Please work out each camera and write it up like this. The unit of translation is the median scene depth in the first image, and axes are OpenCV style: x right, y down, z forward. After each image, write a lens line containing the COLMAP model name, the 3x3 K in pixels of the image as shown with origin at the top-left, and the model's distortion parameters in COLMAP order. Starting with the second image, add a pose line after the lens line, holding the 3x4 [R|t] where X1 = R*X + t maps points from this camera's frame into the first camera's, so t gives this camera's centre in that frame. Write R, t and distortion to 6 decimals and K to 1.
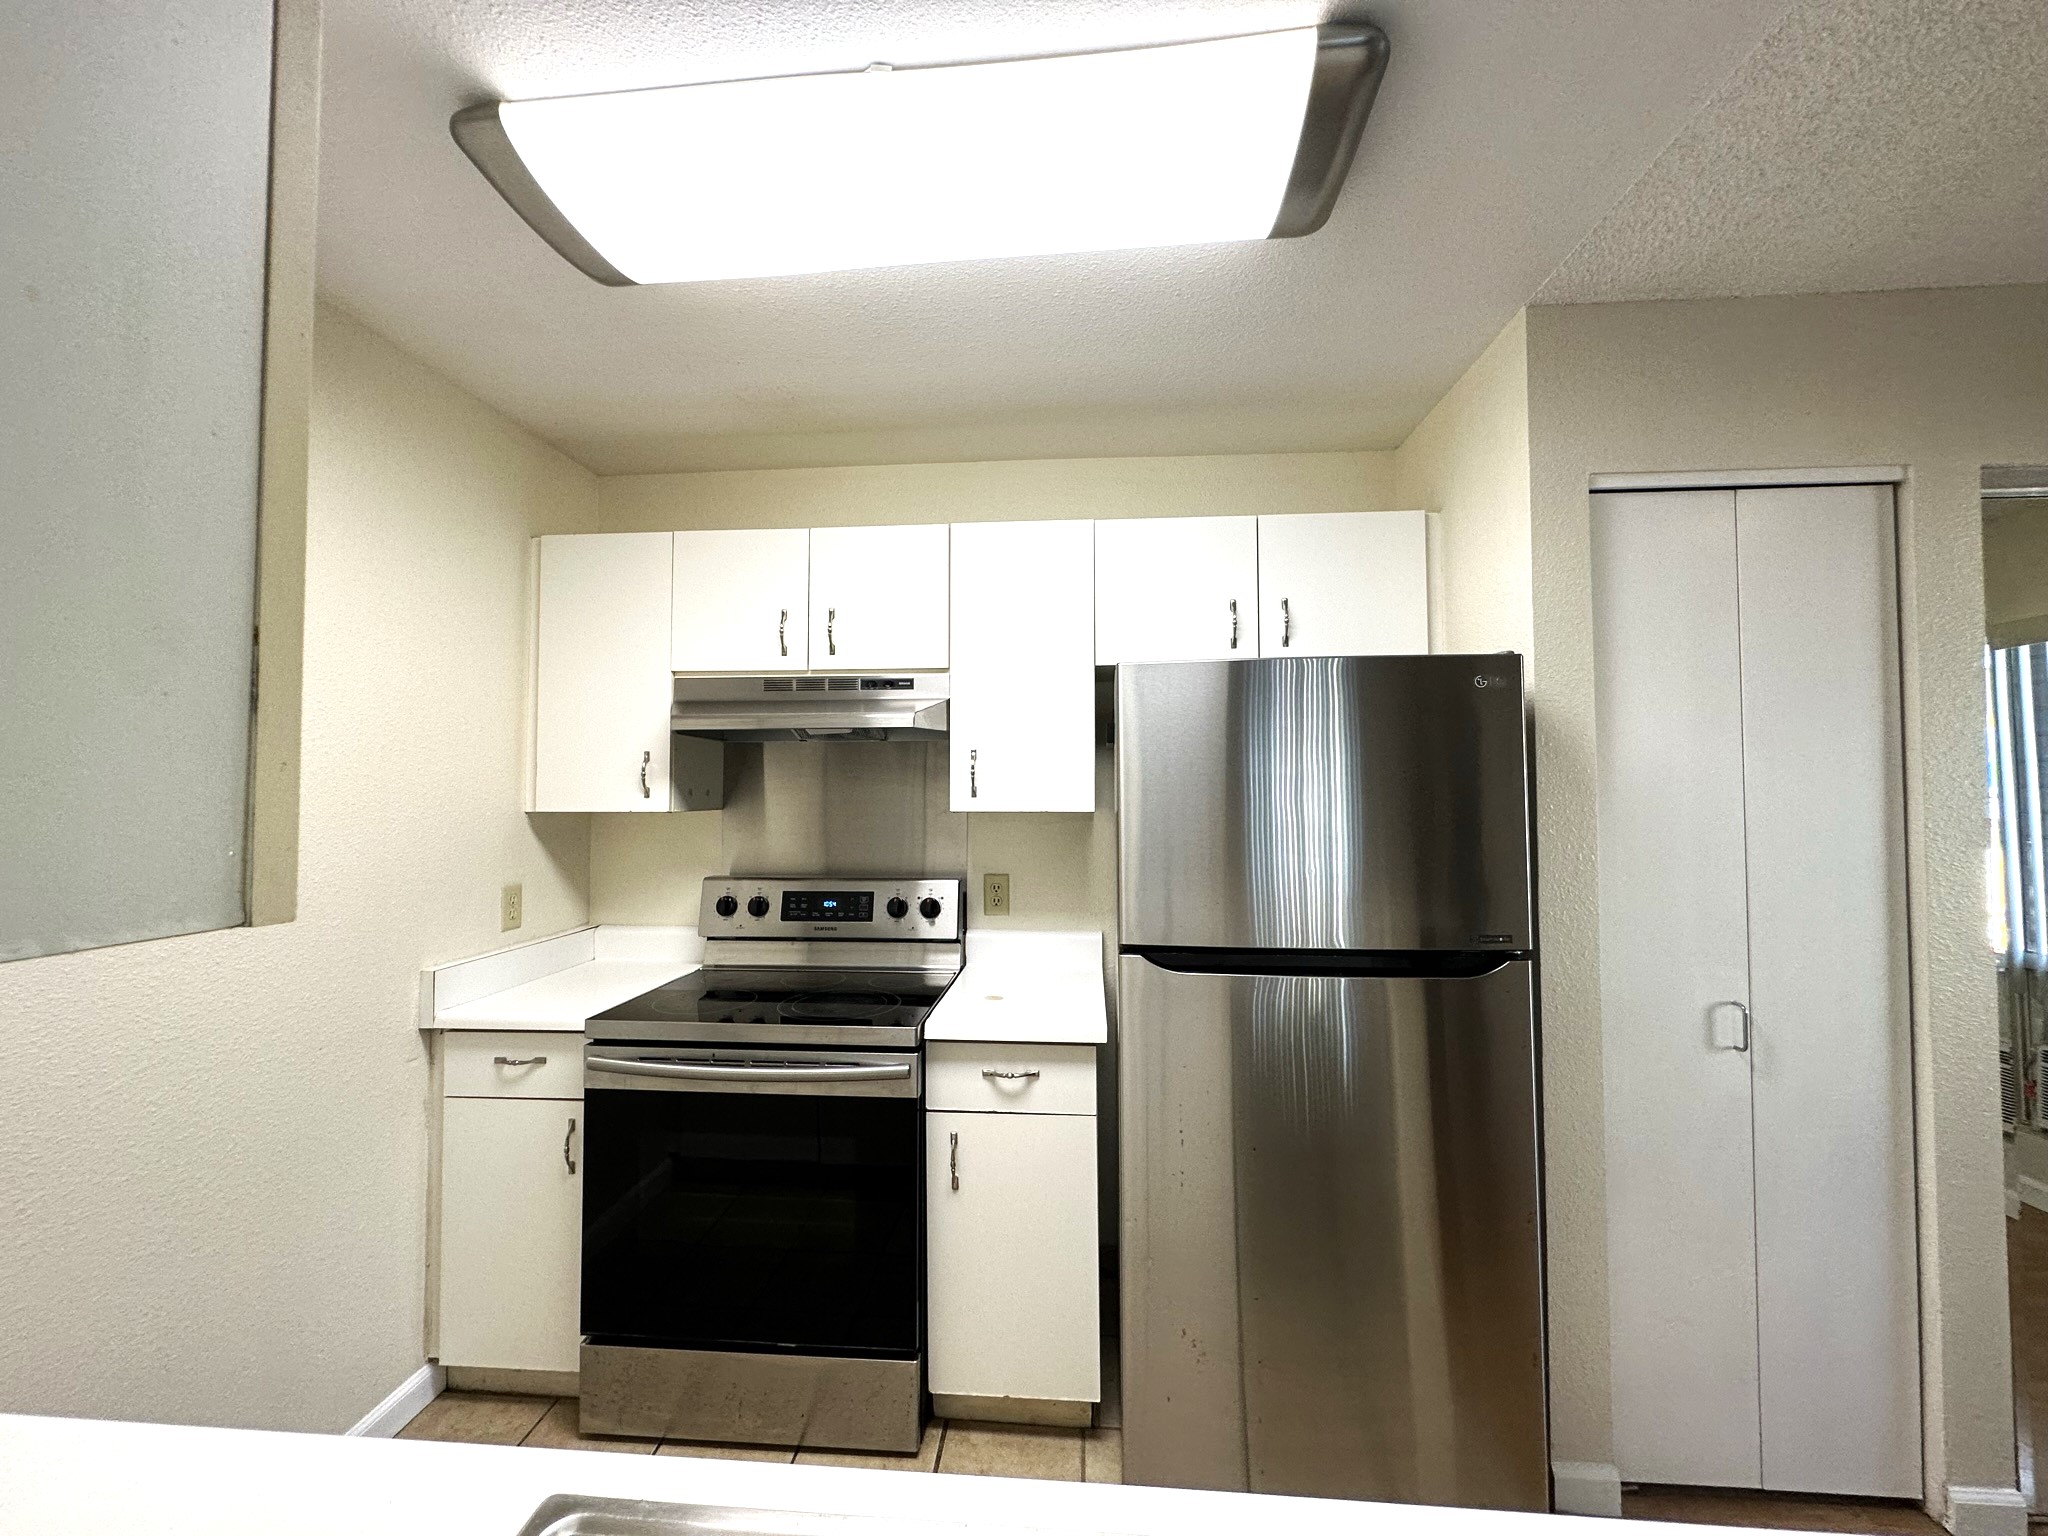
lens RADIAL K [[819.6, 0, 1028.0], [0, 819.6, 762.9], [0, 0, 1]] dist [-0.006295, -0.000155]
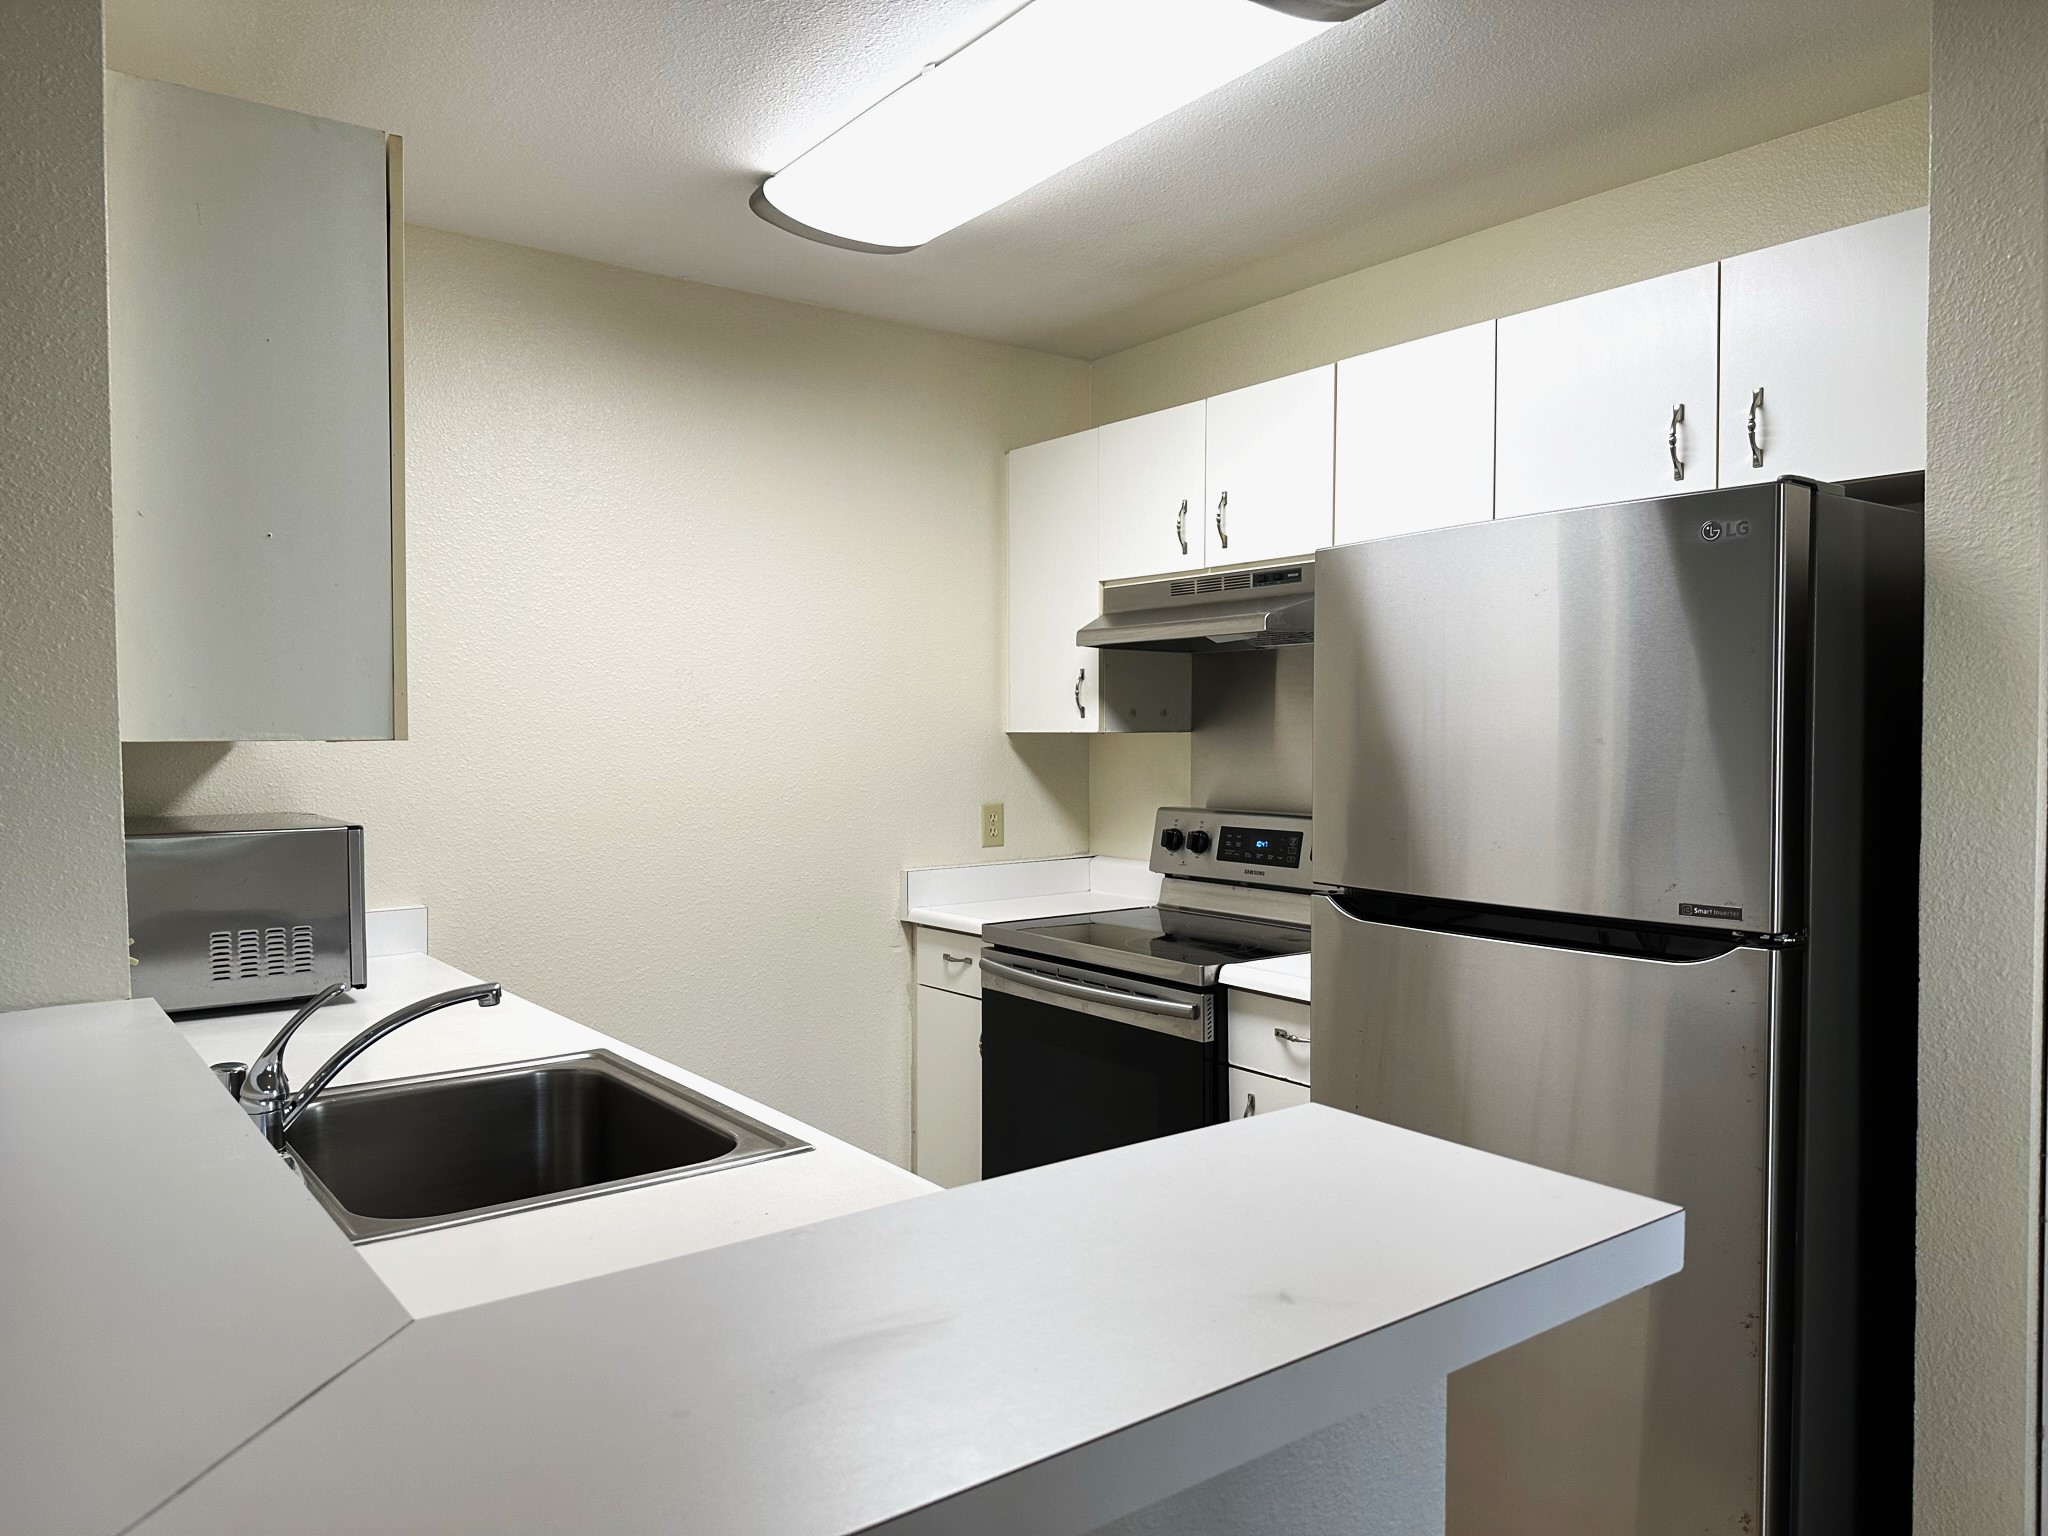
lens RADIAL K [[1435.9, 0, 1024.6], [0, 1435.9, 773.3], [0, 0, 1]] dist [0.029353, -0.044654]
pose [[0.653702, 0.022294, -0.756423, 0.753750], [0.032609, 0.997808, 0.057589, 0.008740], [0.756049, -0.062313, 0.651542, -0.140953]]
